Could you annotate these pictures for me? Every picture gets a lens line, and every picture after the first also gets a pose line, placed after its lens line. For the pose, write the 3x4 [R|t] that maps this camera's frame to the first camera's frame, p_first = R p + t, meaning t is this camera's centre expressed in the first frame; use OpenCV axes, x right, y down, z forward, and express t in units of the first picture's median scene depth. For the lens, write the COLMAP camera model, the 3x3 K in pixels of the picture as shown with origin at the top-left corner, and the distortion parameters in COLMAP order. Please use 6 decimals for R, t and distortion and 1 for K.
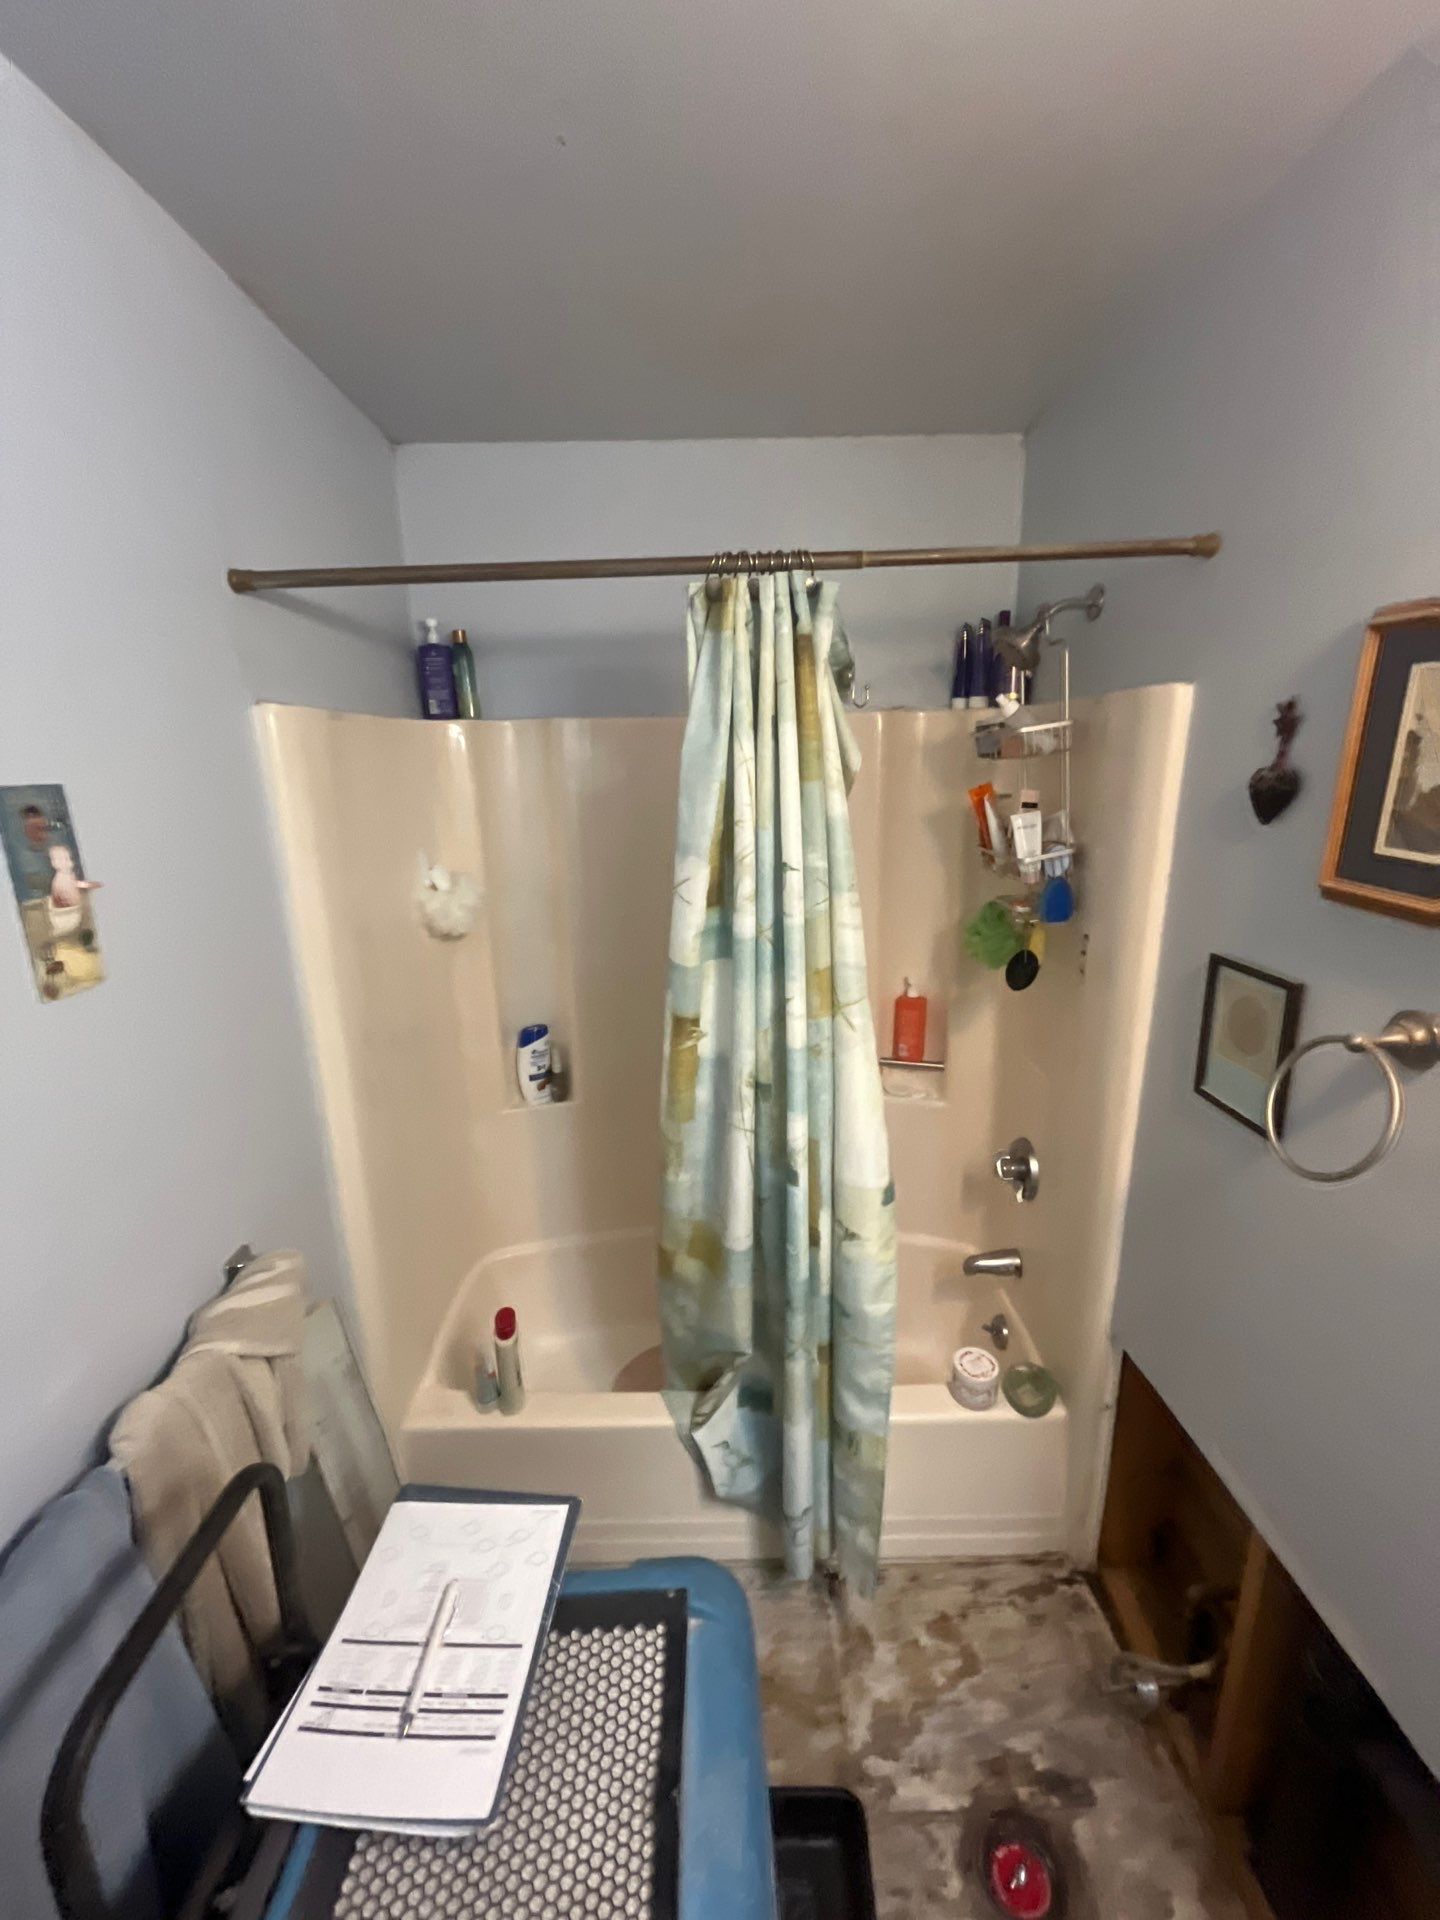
lens RADIAL K [[785.7, 0, 720.0], [0, 785.7, 960.0], [0, 0, 1]] dist [-0.001348, -0.000135]
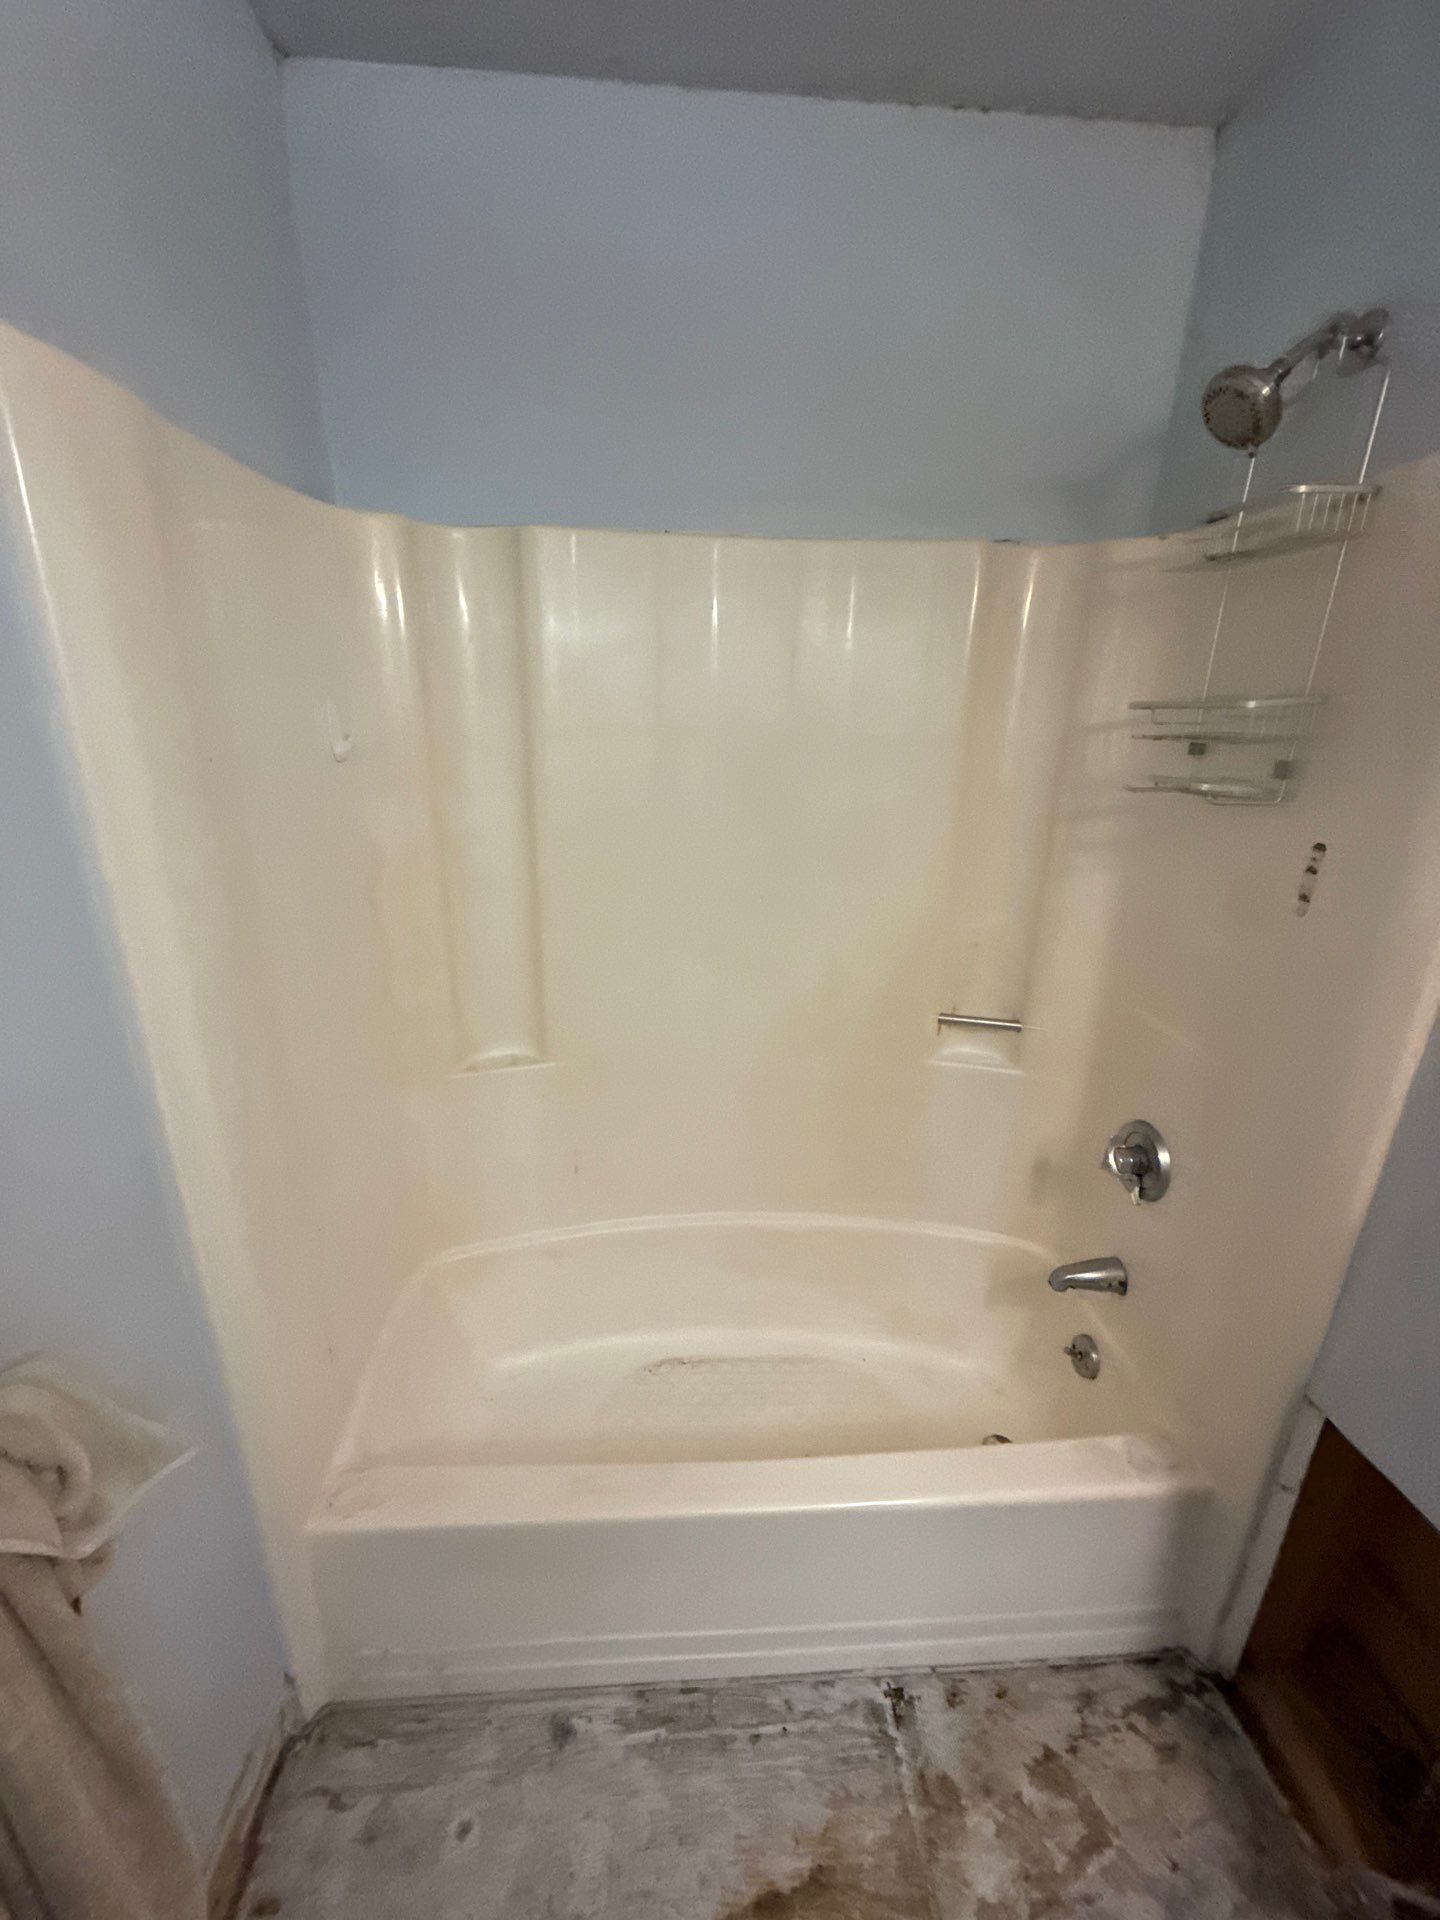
lens RADIAL K [[763.5, 0, 720.0], [0, 763.5, 960.0], [0, 0, 1]] dist [0.000515, -0.000069]
pose [[0.997555, 0.018137, 0.067484, -0.095931], [-0.022472, 0.997694, 0.064048, 0.035690], [-0.066167, -0.065407, 0.995662, 0.345838]]
